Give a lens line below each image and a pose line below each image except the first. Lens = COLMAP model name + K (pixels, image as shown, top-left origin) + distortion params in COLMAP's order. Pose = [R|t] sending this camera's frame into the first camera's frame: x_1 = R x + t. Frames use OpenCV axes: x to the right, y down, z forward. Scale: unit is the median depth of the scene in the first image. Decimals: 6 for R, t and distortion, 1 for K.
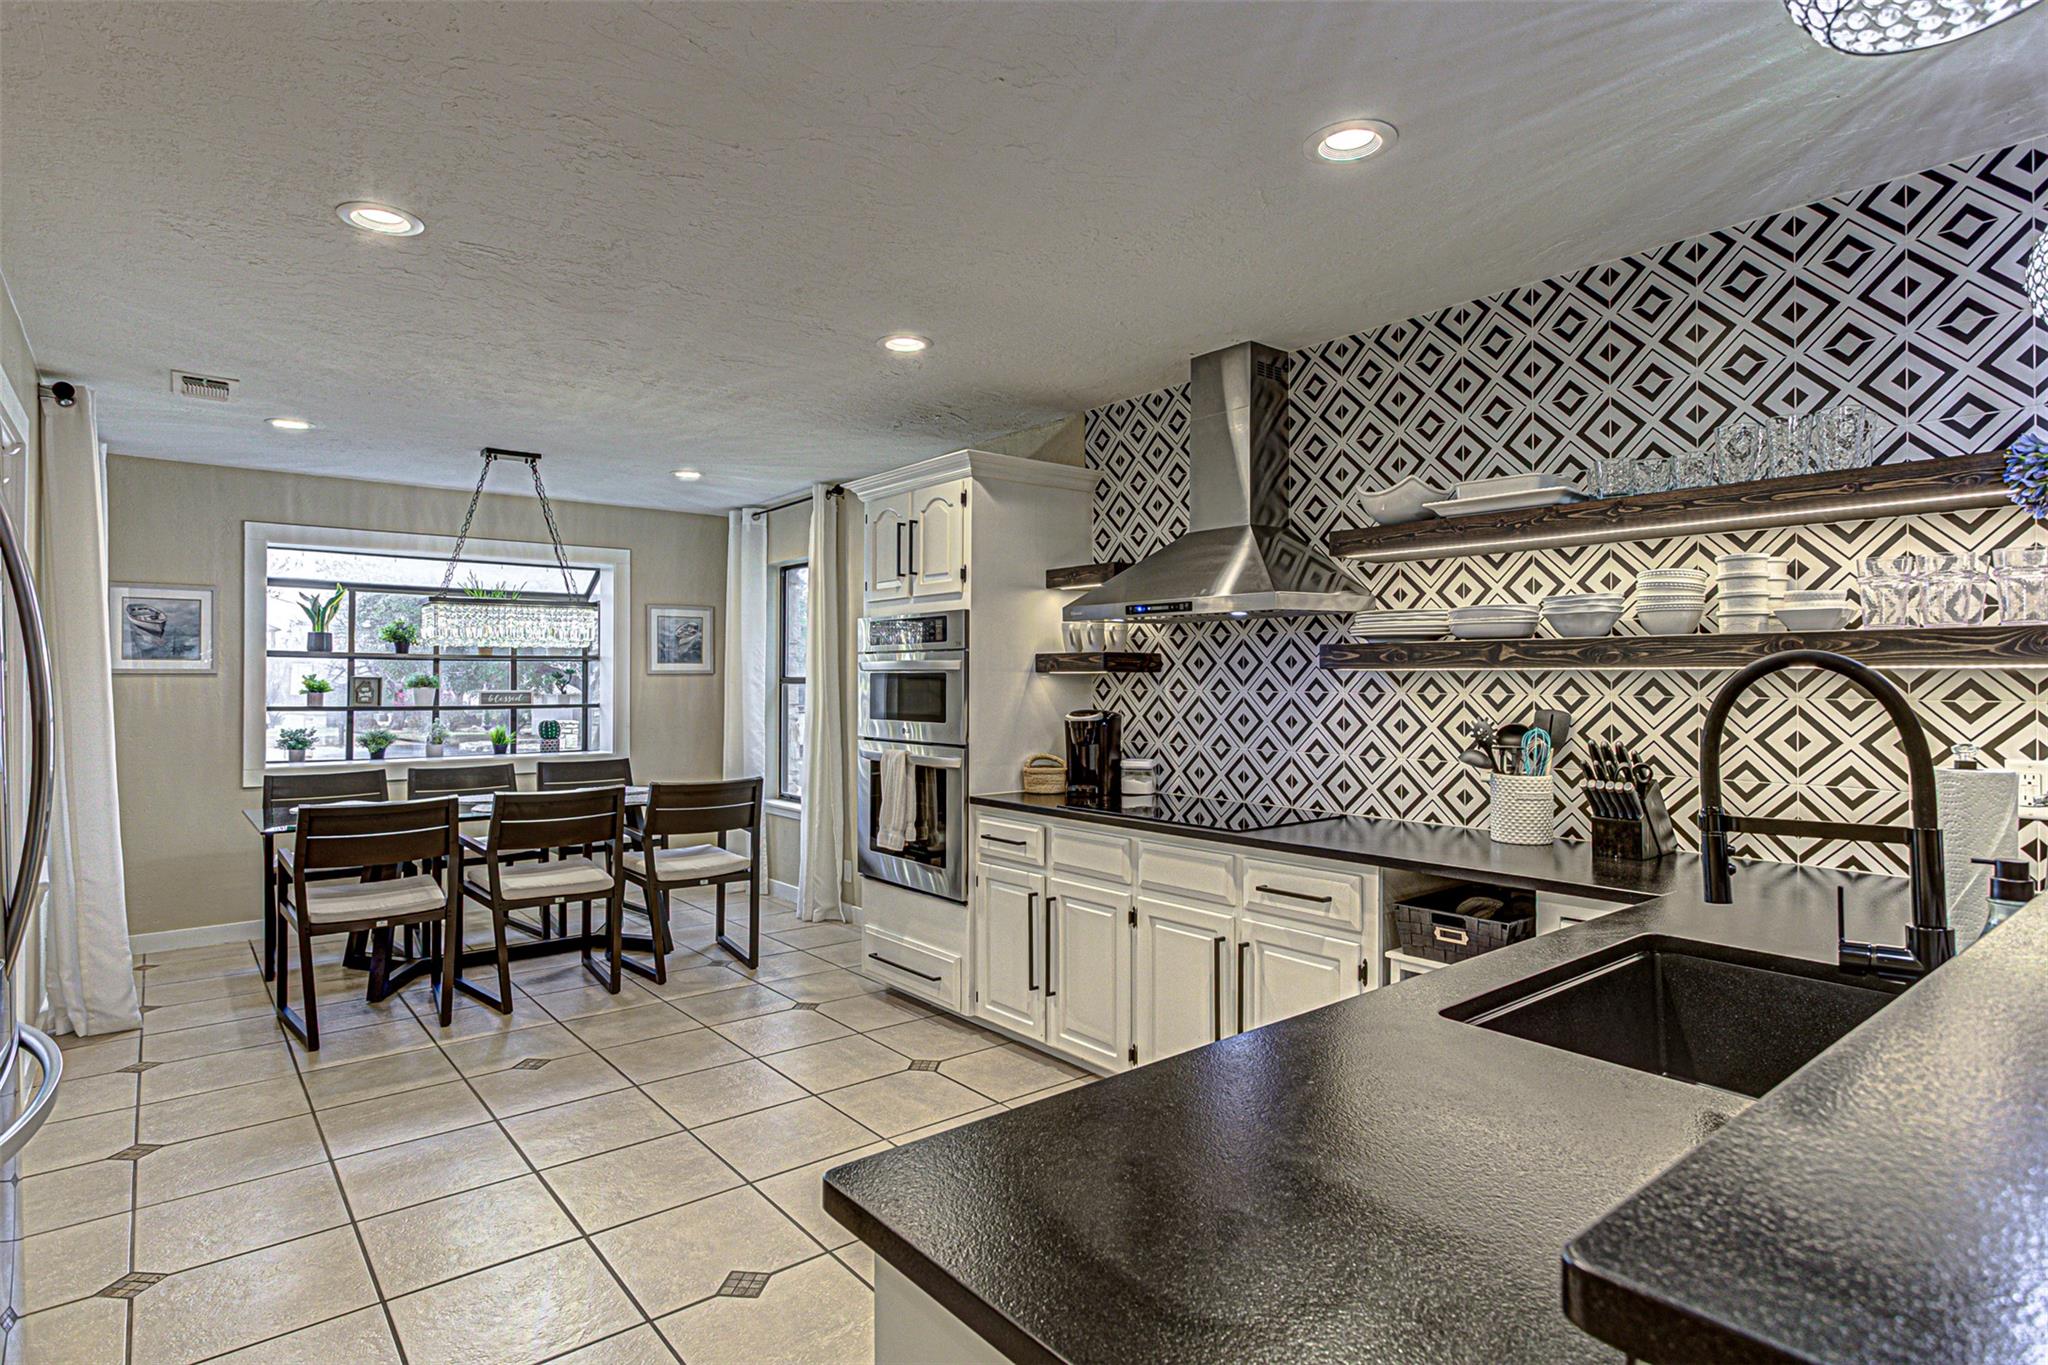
lens RADIAL K [[1046.9, 0, 1013.5], [0, 1046.9, 661.7], [0, 0, 1]] dist [-0.002051, -0.000036]
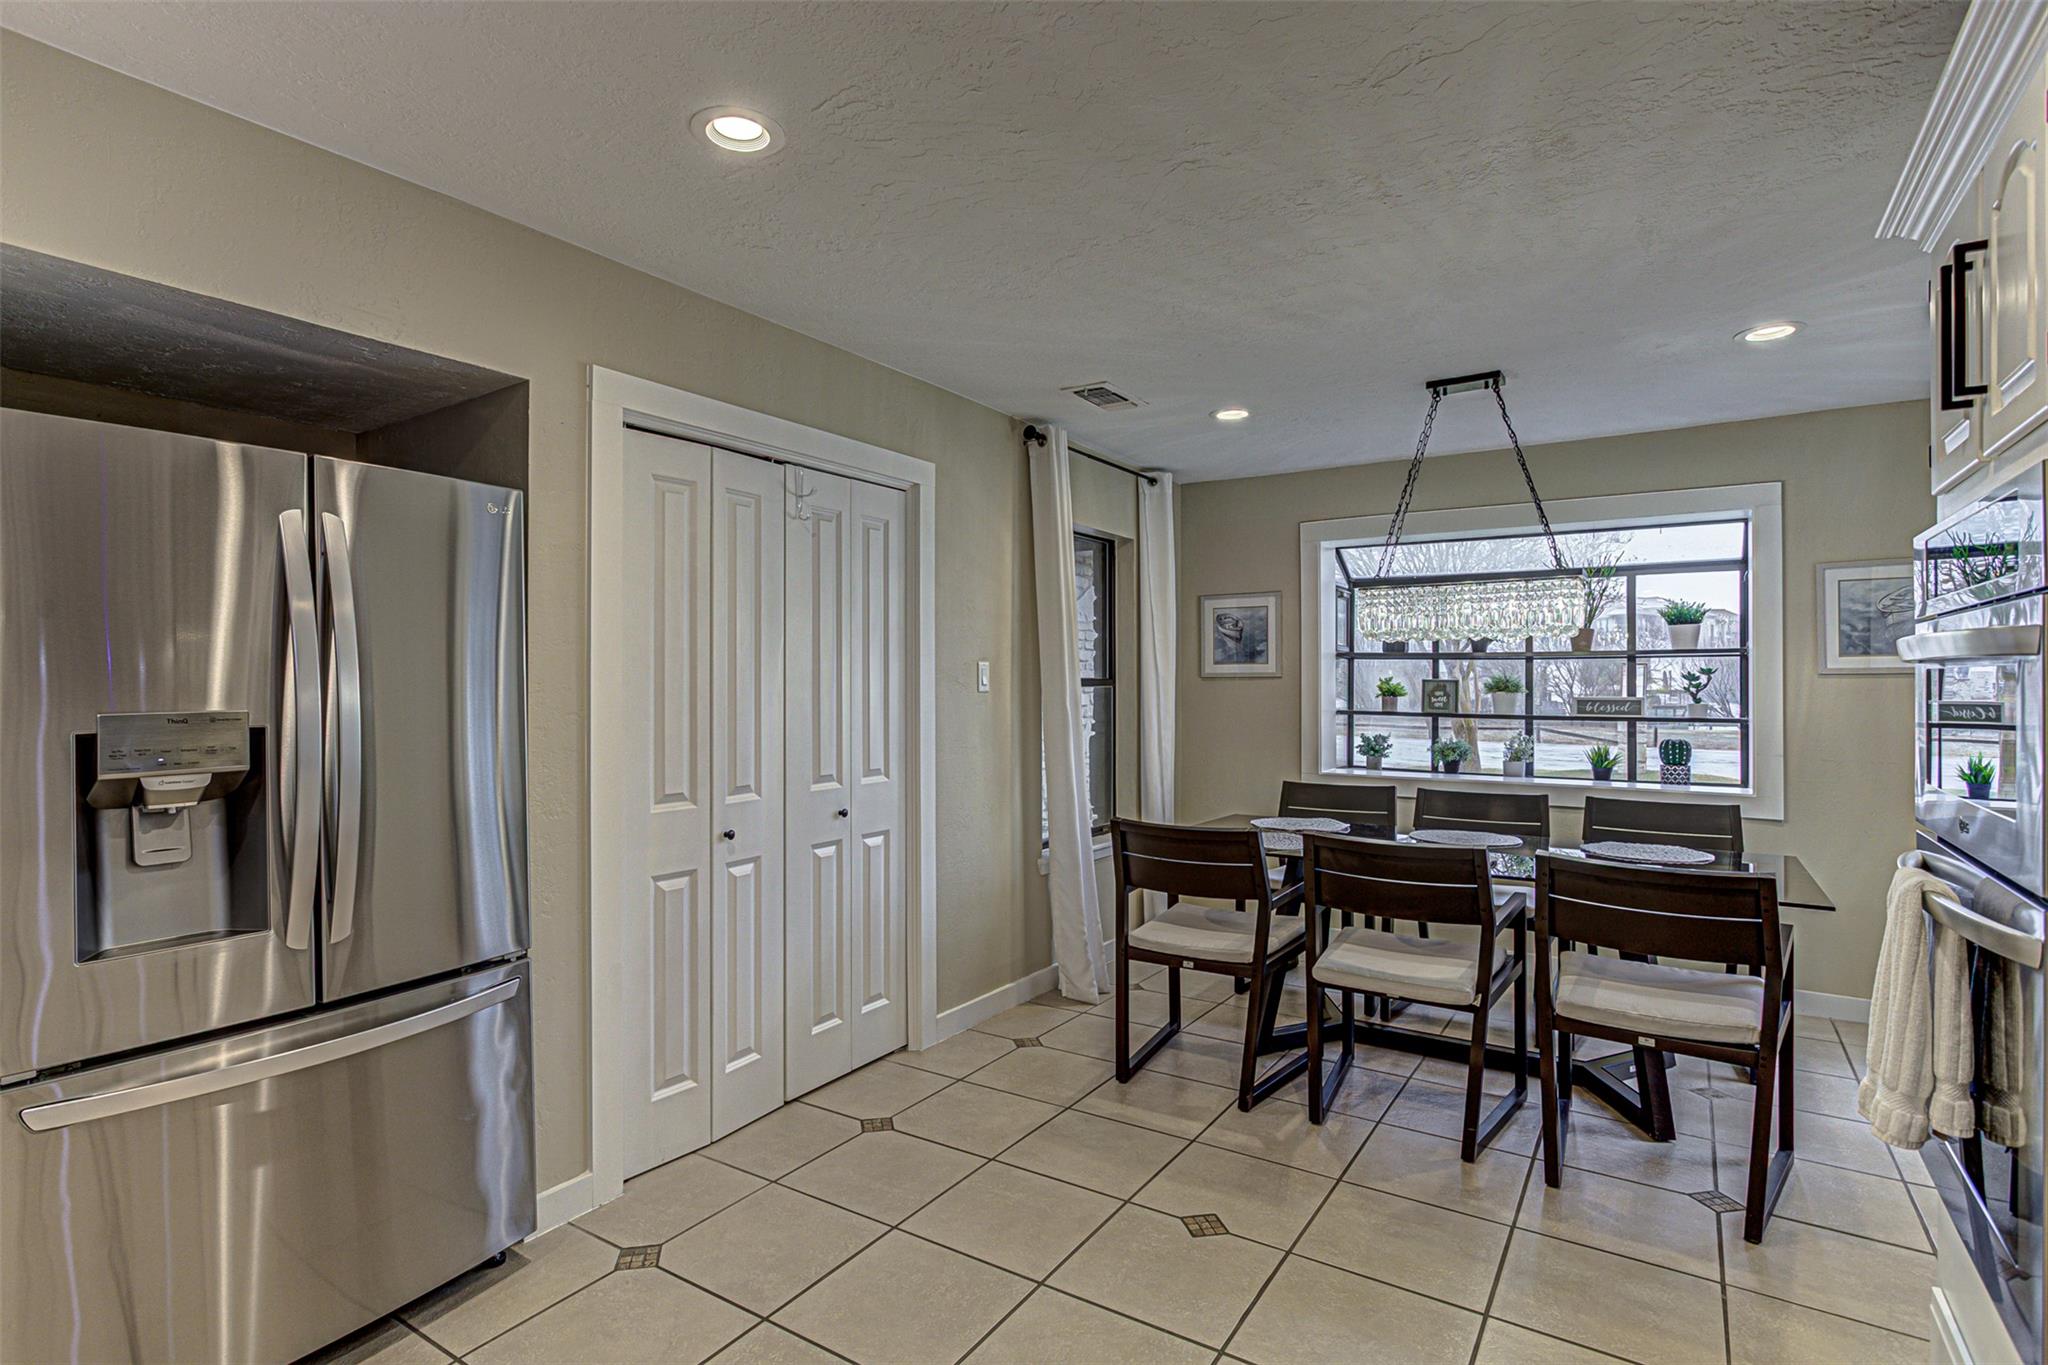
lens RADIAL K [[1018.8, 0, 987.0], [0, 1018.8, 676.8], [0, 0, 1]] dist [-0.038986, 0.024697]
pose [[0.277459, -0.004693, -0.960726, 0.116756], [0.016370, 0.999866, -0.000156, 0.007134], [0.960598, -0.015684, 0.277499, 0.474438]]
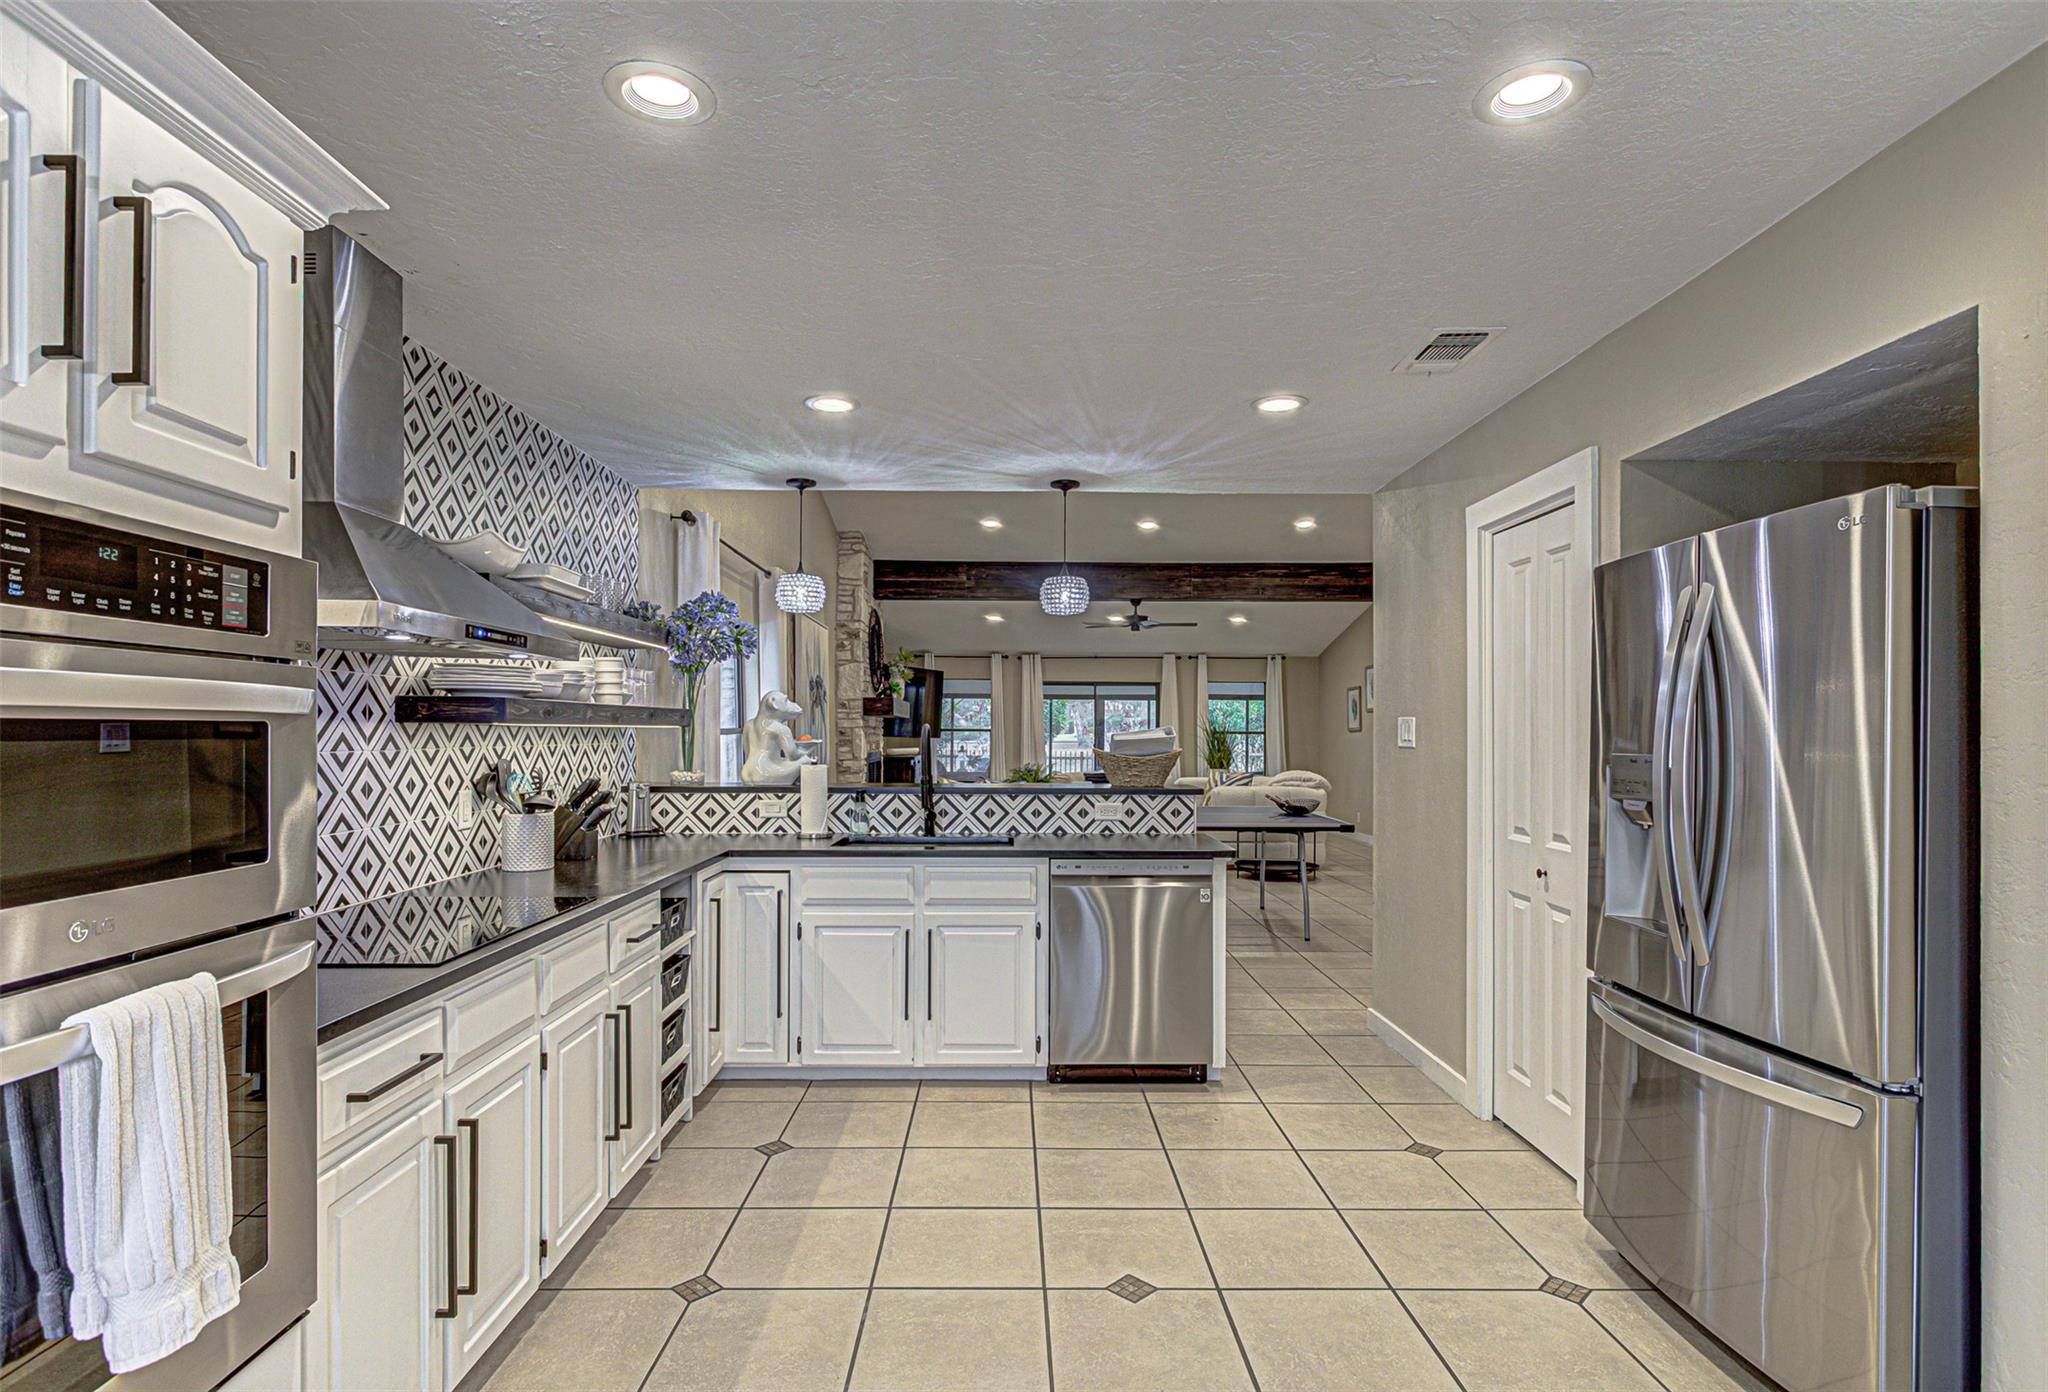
lens RADIAL K [[1028.2, 0, 1005.9], [0, 1028.2, 723.1], [0, 0, 1]] dist [-0.005992, 0.000828]
pose [[-0.776275, 0.002143, 0.630390, -0.382188], [-0.011585, 0.999777, -0.017664, 0.010970], [-0.630288, -0.021016, -0.776077, 0.883215]]
